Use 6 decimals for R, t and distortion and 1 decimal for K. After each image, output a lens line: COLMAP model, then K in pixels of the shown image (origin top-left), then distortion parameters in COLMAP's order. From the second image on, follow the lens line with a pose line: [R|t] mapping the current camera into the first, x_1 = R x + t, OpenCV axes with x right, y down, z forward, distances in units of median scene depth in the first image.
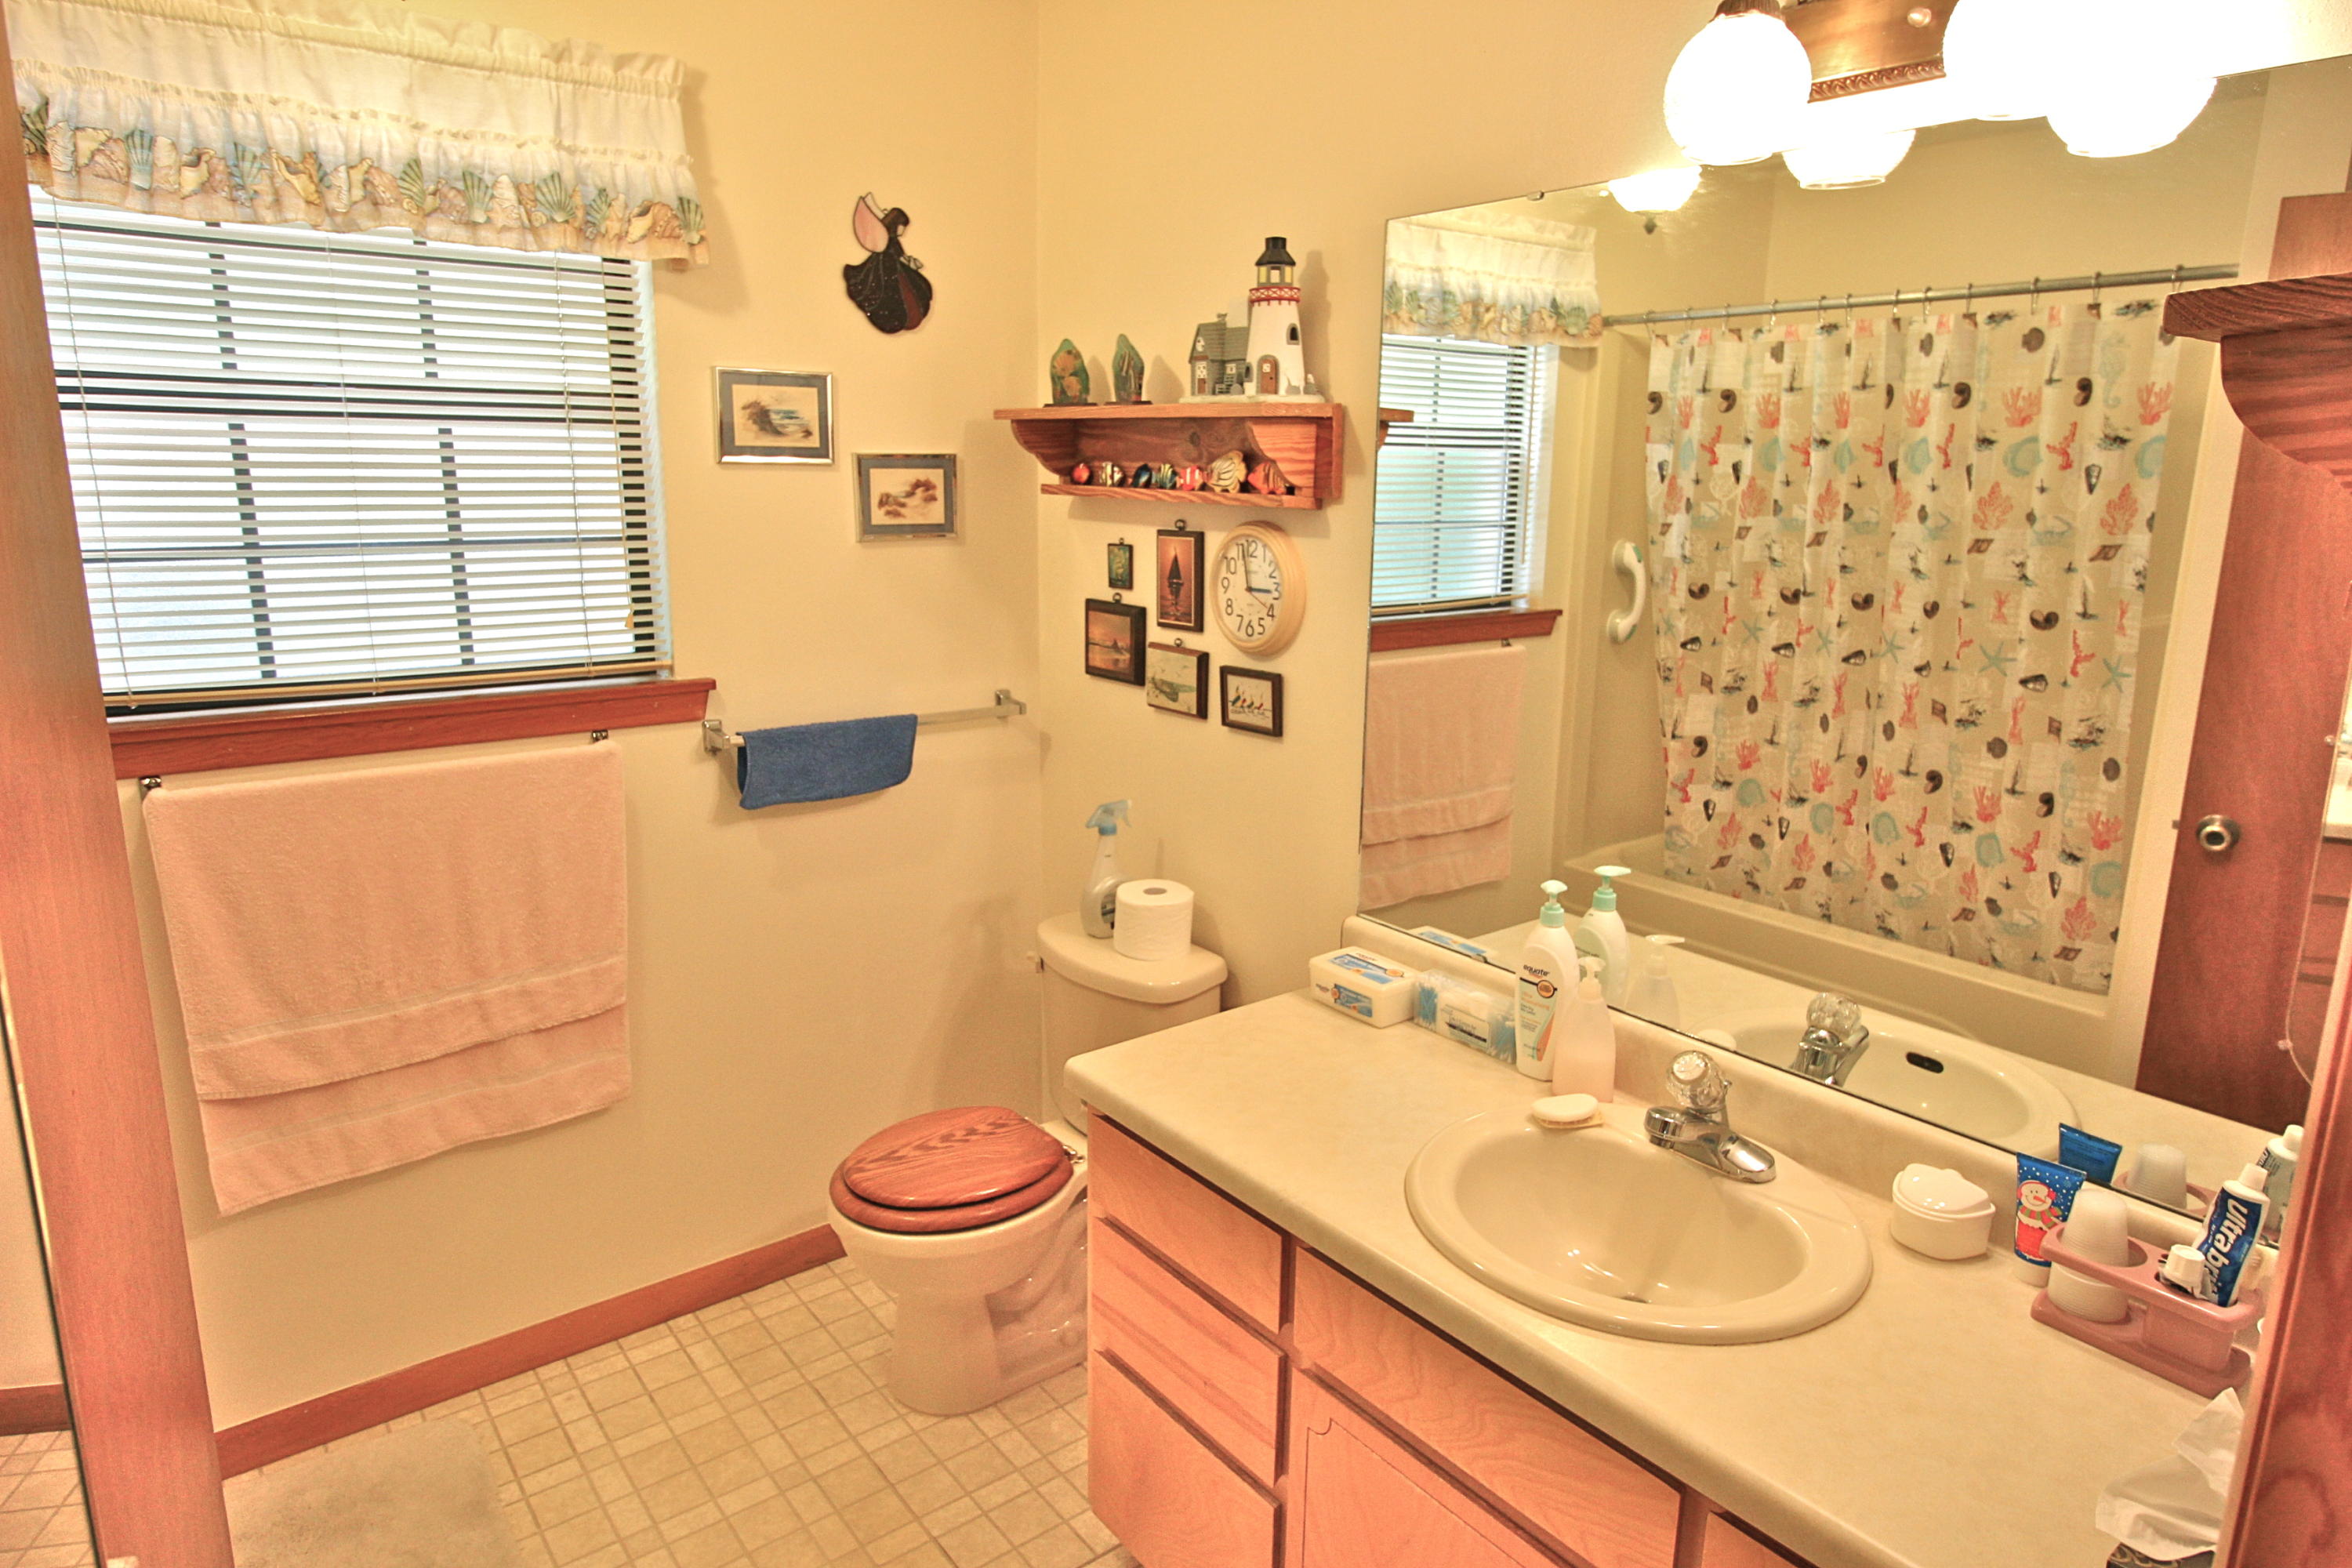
lens RADIAL K [[1404.4, 0, 1181.7], [0, 1404.4, 786.4], [0, 0, 1]] dist [-0.021465, -0.000266]
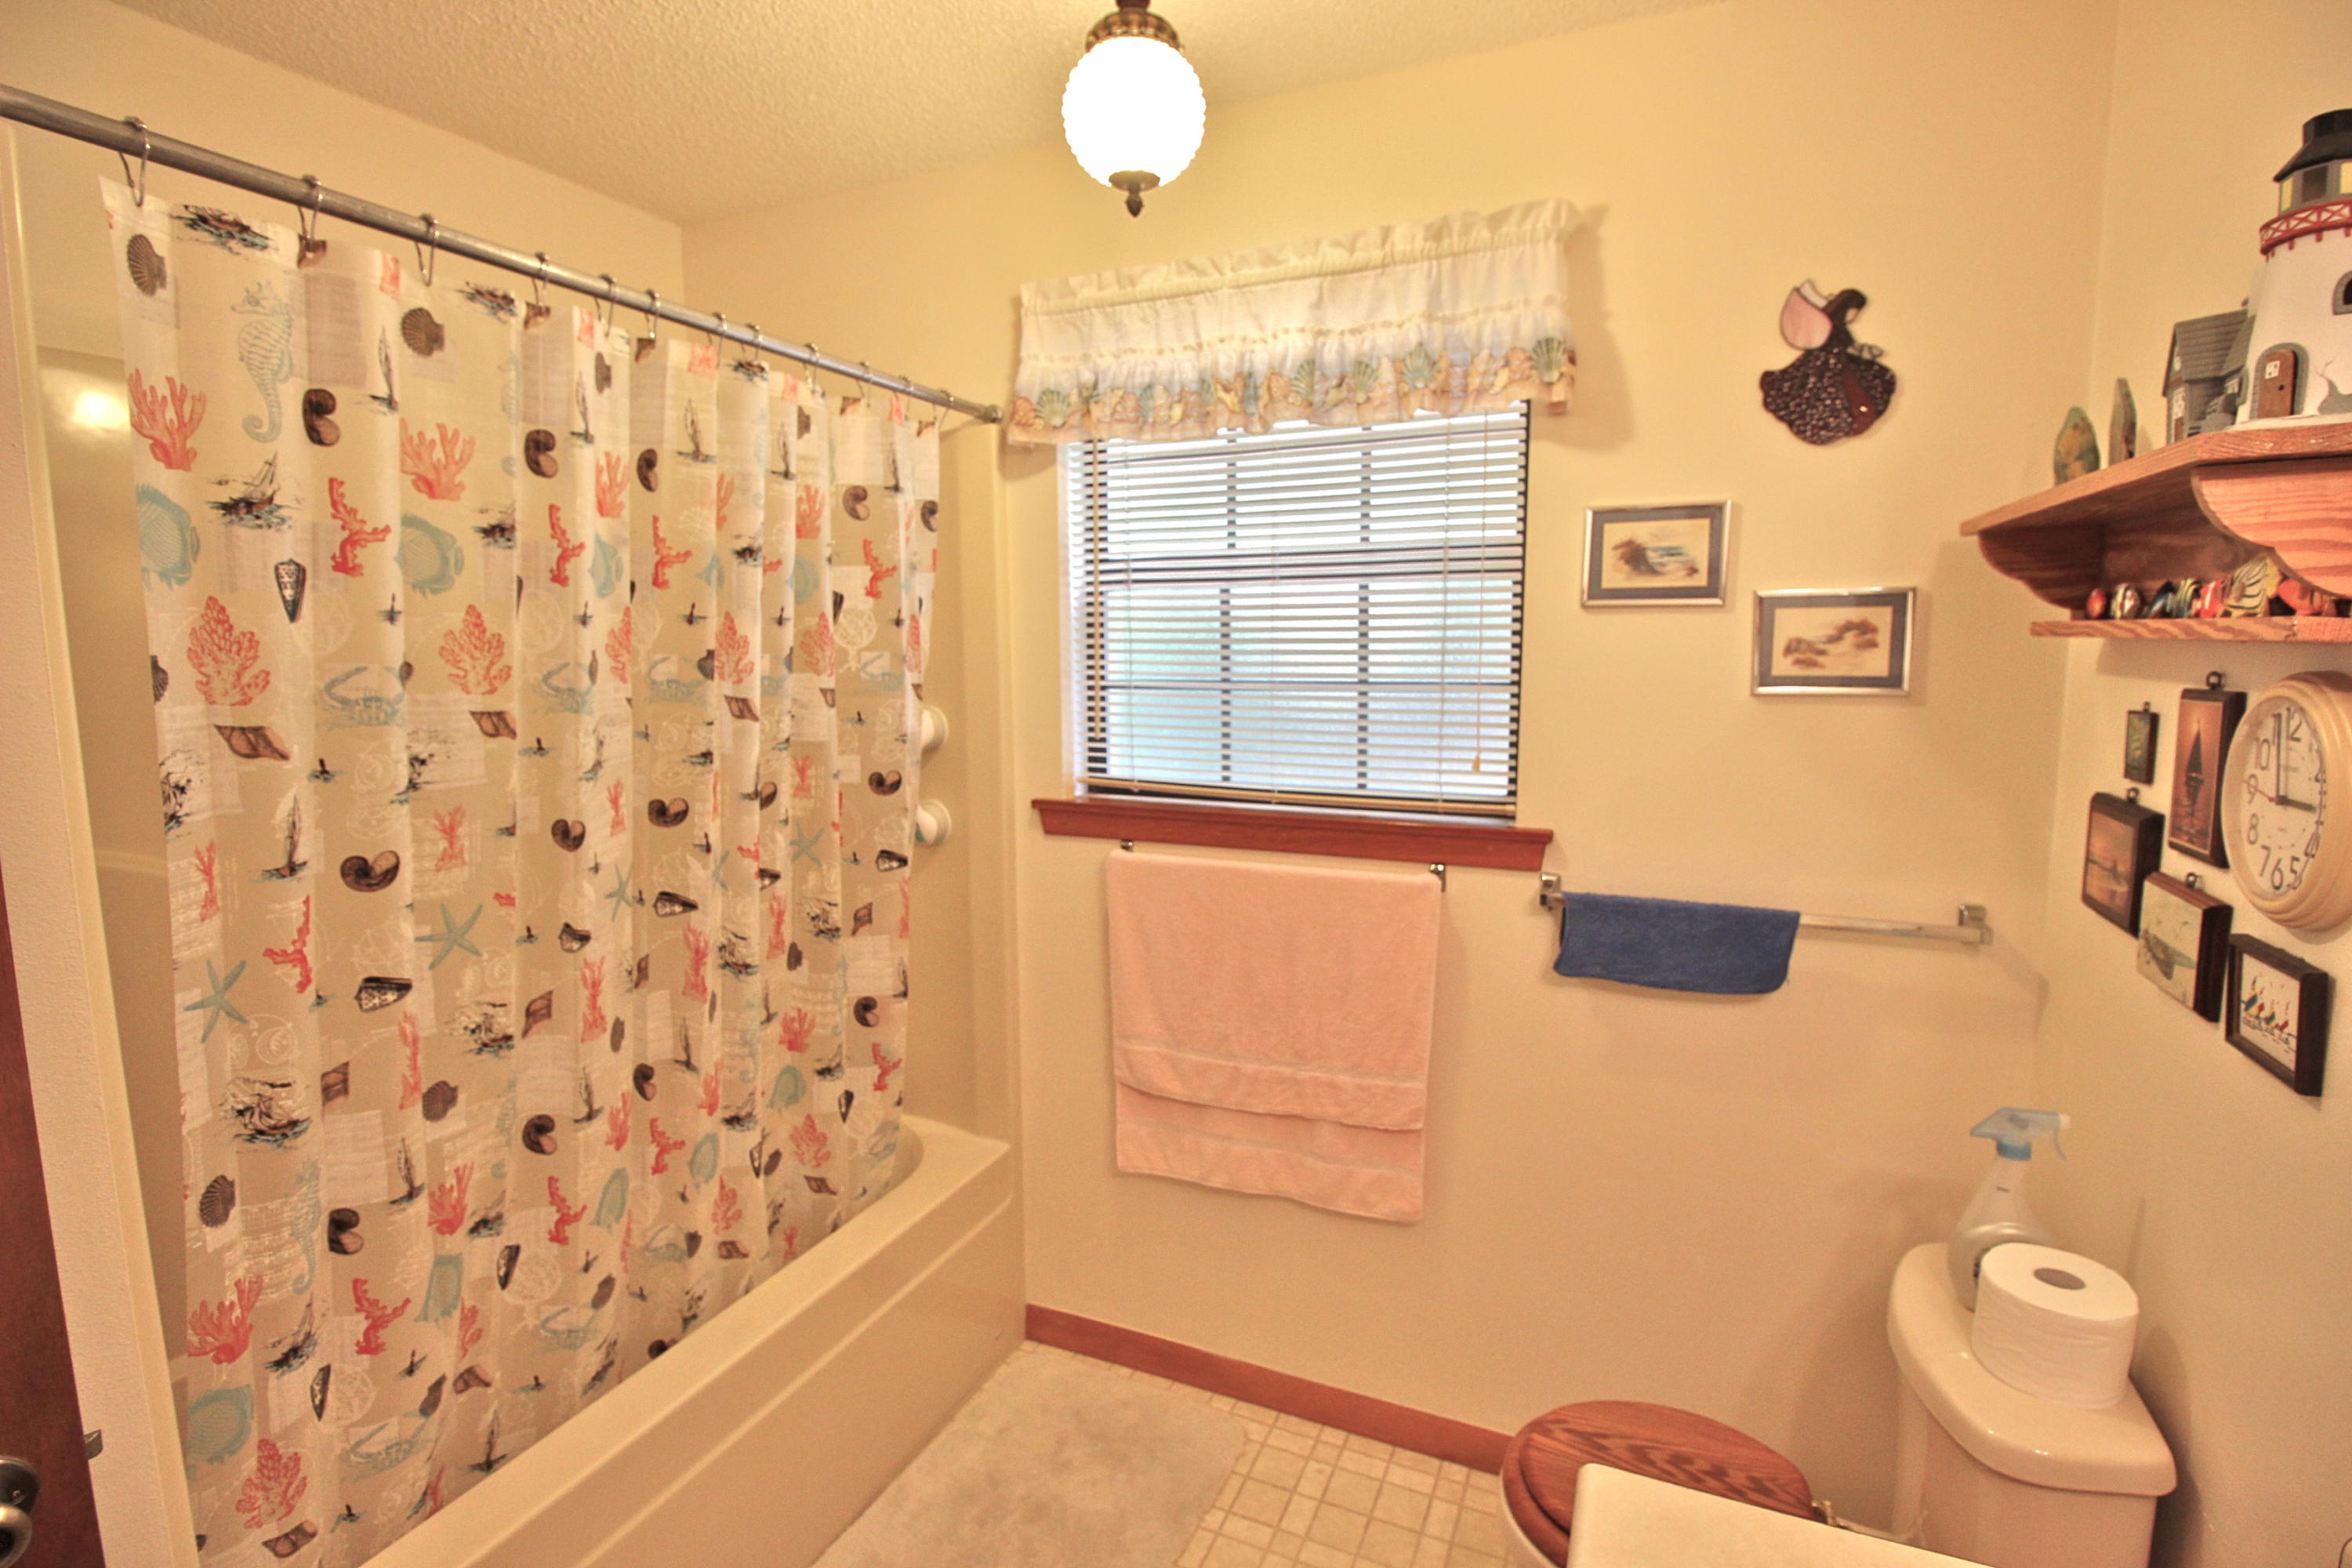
lens RADIAL K [[1088.8, 0, 1175.3], [0, 1088.8, 769.2], [0, 0, 1]] dist [-0.015878, -0.002414]
pose [[0.453629, 0.086144, -0.887017, 0.204469], [-0.186354, 0.982483, 0.000112, -0.071888], [0.871489, 0.165249, 0.461736, 0.436876]]
